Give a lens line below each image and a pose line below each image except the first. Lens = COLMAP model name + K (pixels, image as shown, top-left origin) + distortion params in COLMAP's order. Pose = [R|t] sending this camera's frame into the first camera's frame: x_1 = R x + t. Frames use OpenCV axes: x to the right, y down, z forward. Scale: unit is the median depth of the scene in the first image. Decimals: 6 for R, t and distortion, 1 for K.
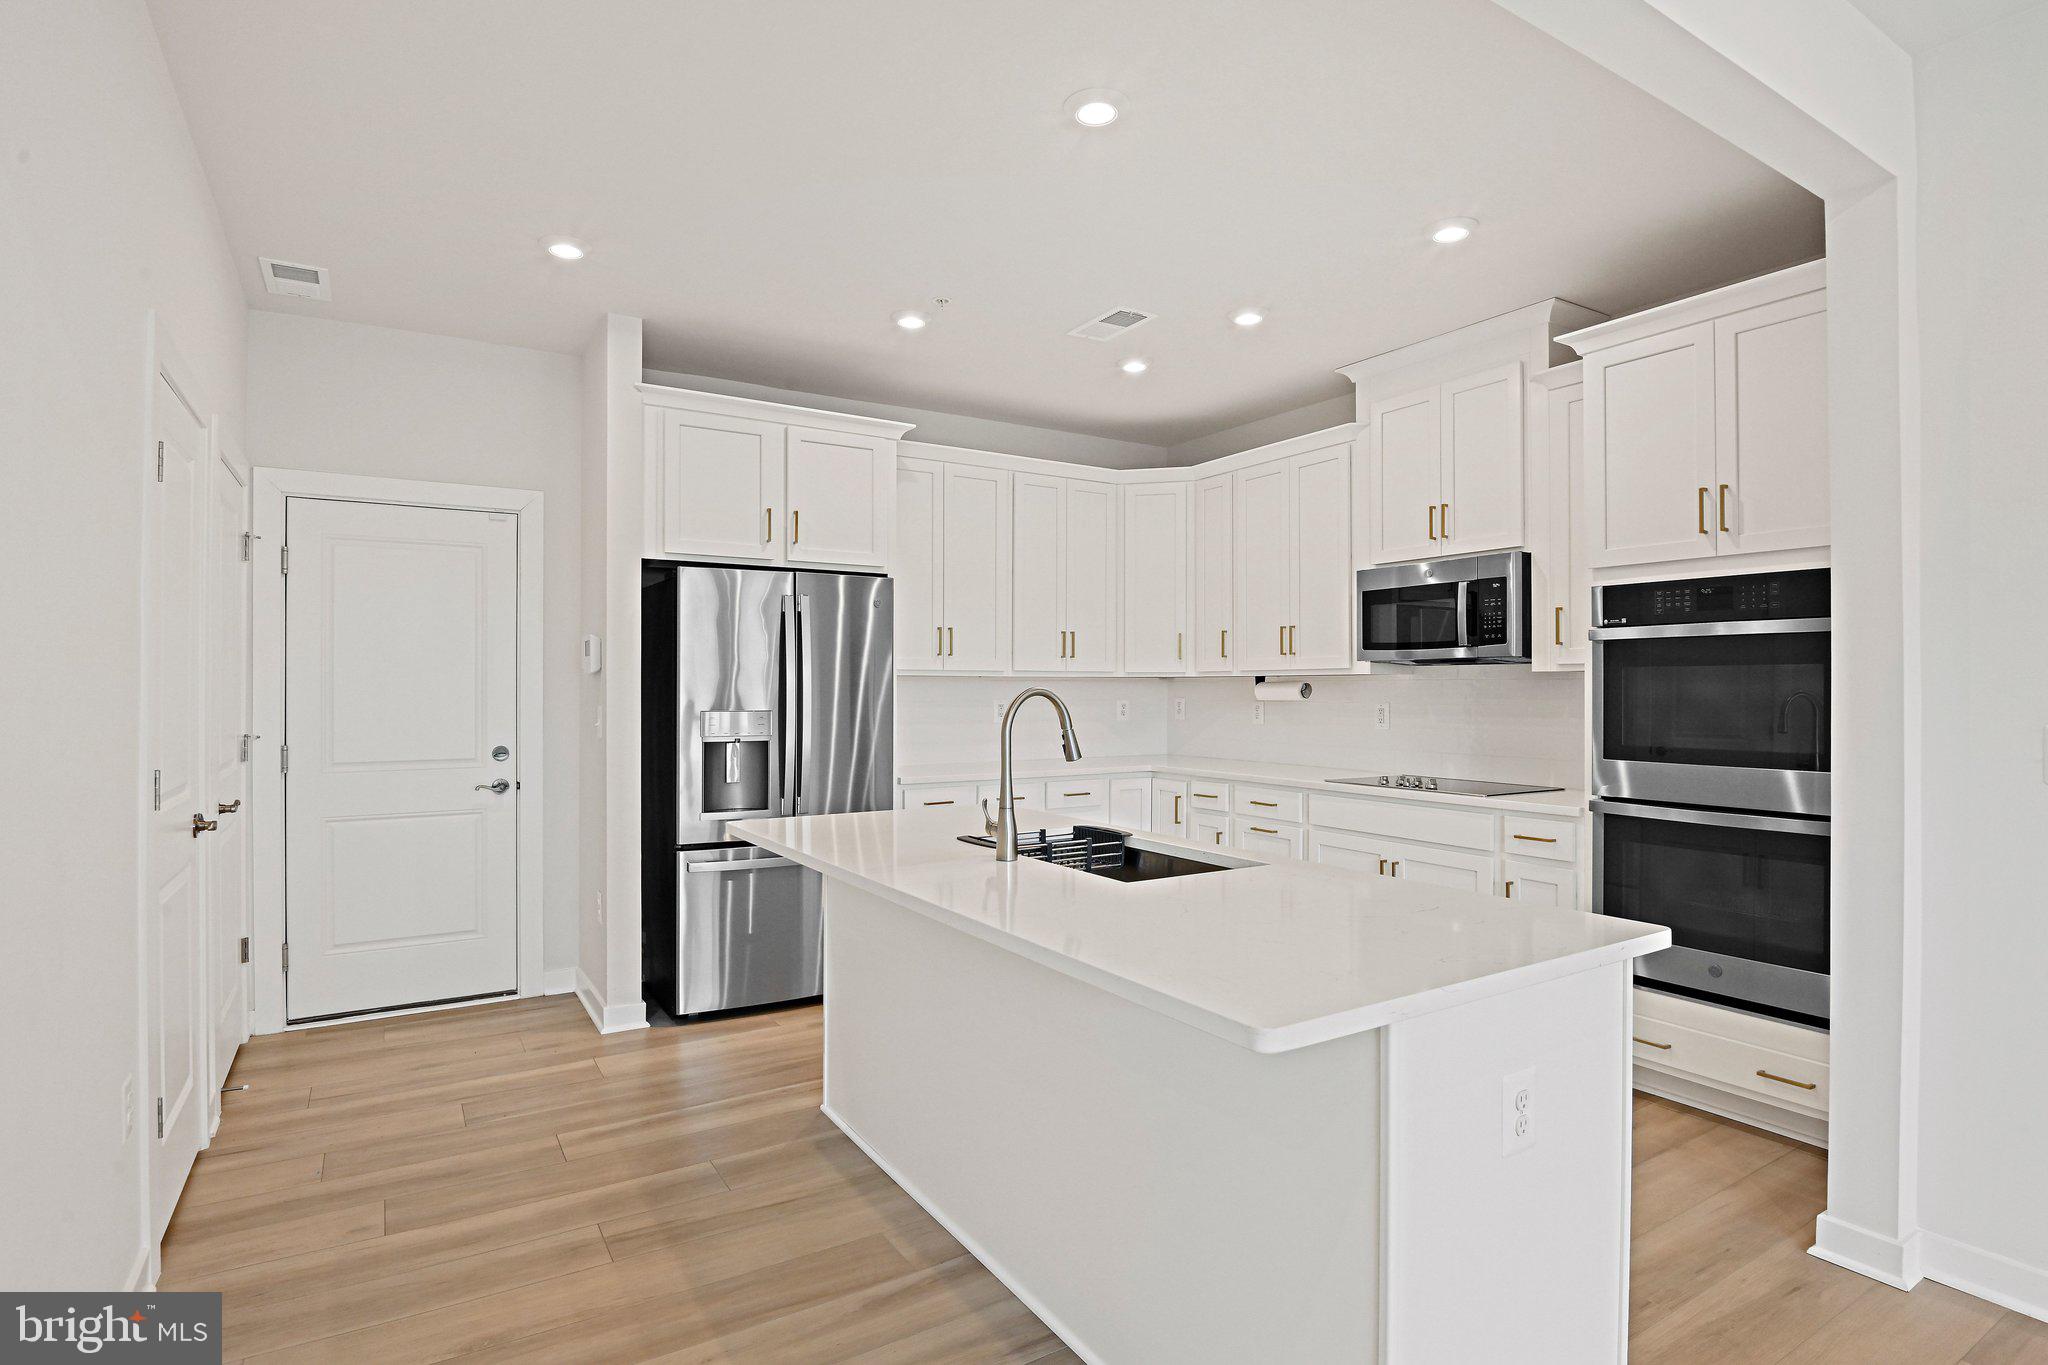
lens RADIAL K [[1036.2, 0, 1034.4], [0, 1036.2, 684.2], [0, 0, 1]] dist [-0.013042, -0.003949]
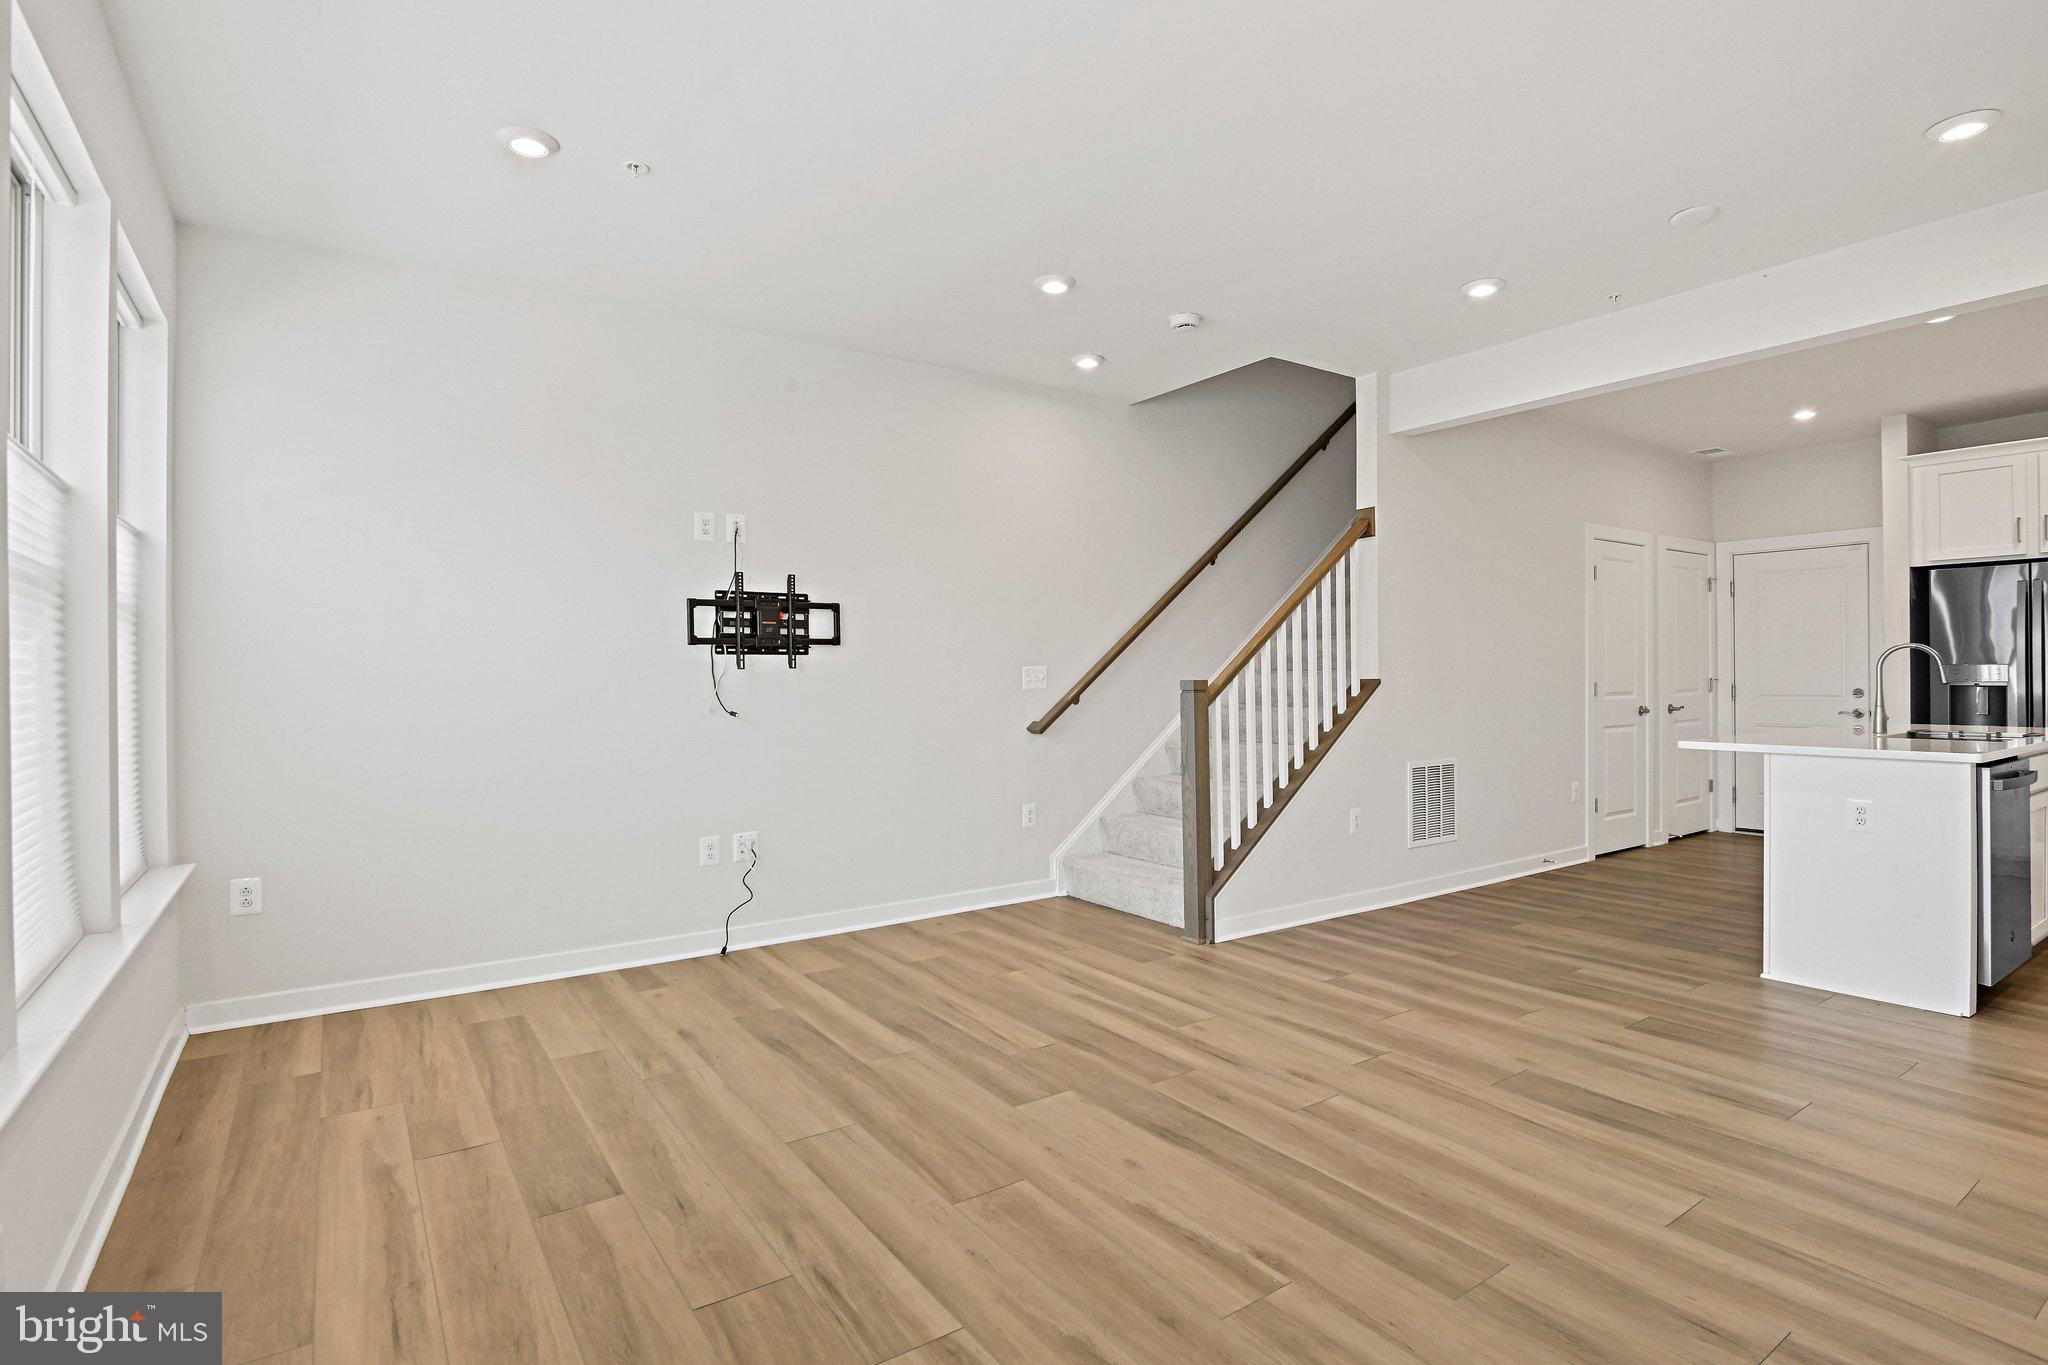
lens RADIAL K [[1000.6, 0, 1022.3], [0, 1000.6, 674.6], [0, 0, 1]] dist [-0.019536, -0.001863]
pose [[0.042691, -0.000485, -0.999088, 1.043887], [0.009786, 0.999952, -0.000067, 0.027475], [0.999040, -0.009775, 0.042693, -0.404254]]
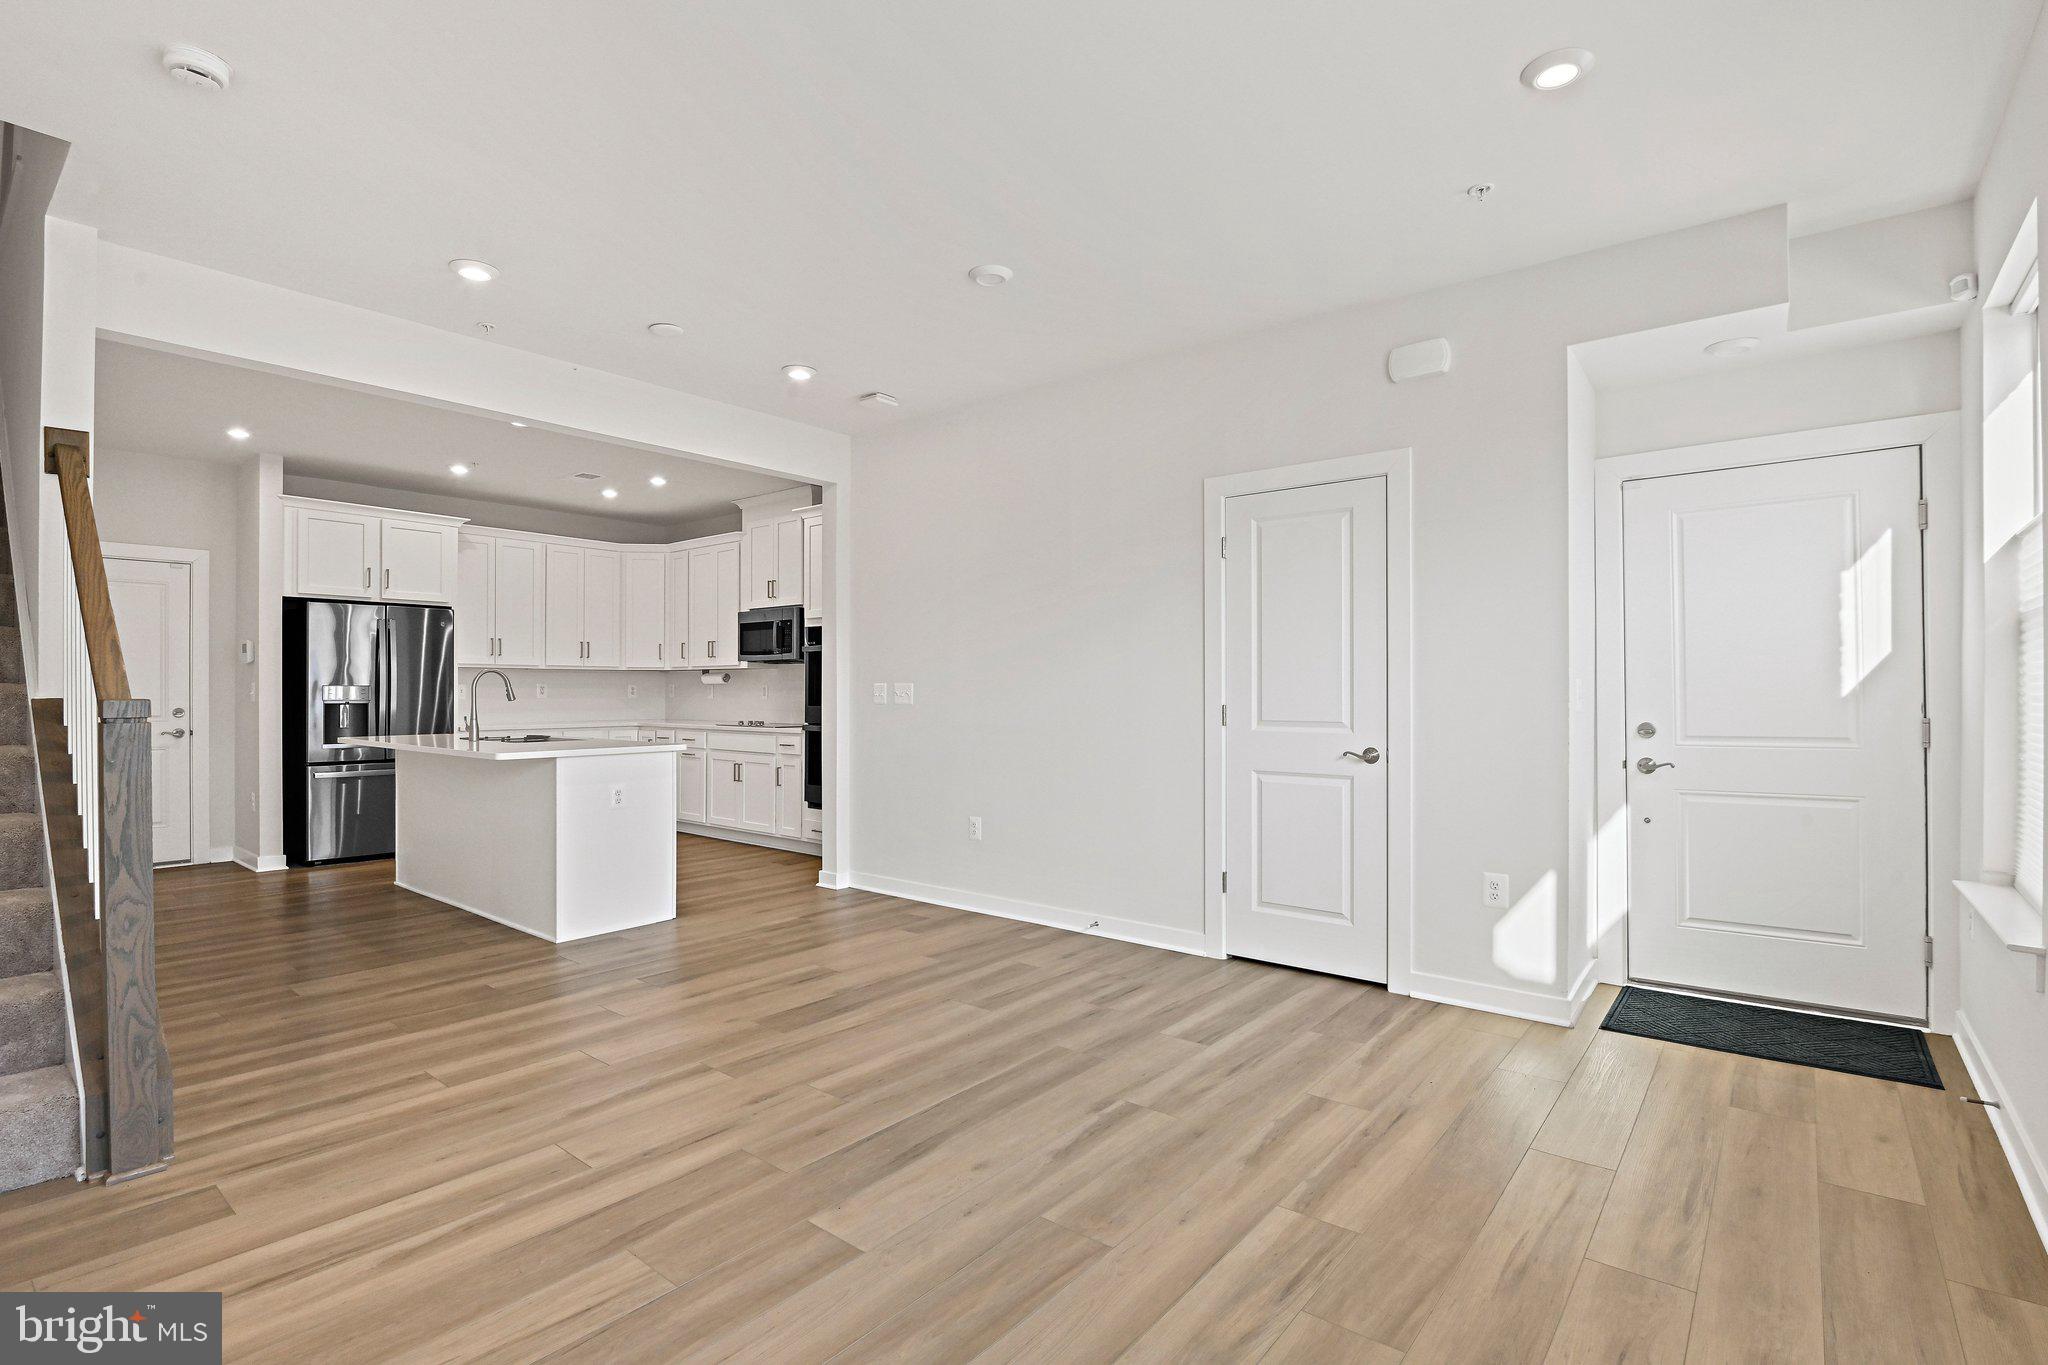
lens RADIAL K [[952.8, 0, 1031.2], [0, 952.8, 690.5], [0, 0, 1]] dist [-0.017823, -0.001581]
pose [[0.945129, 0.000698, 0.326698, 0.283105], [-0.002007, 0.999991, 0.003670, 0.026477], [-0.326692, -0.004124, 0.945122, -0.879739]]
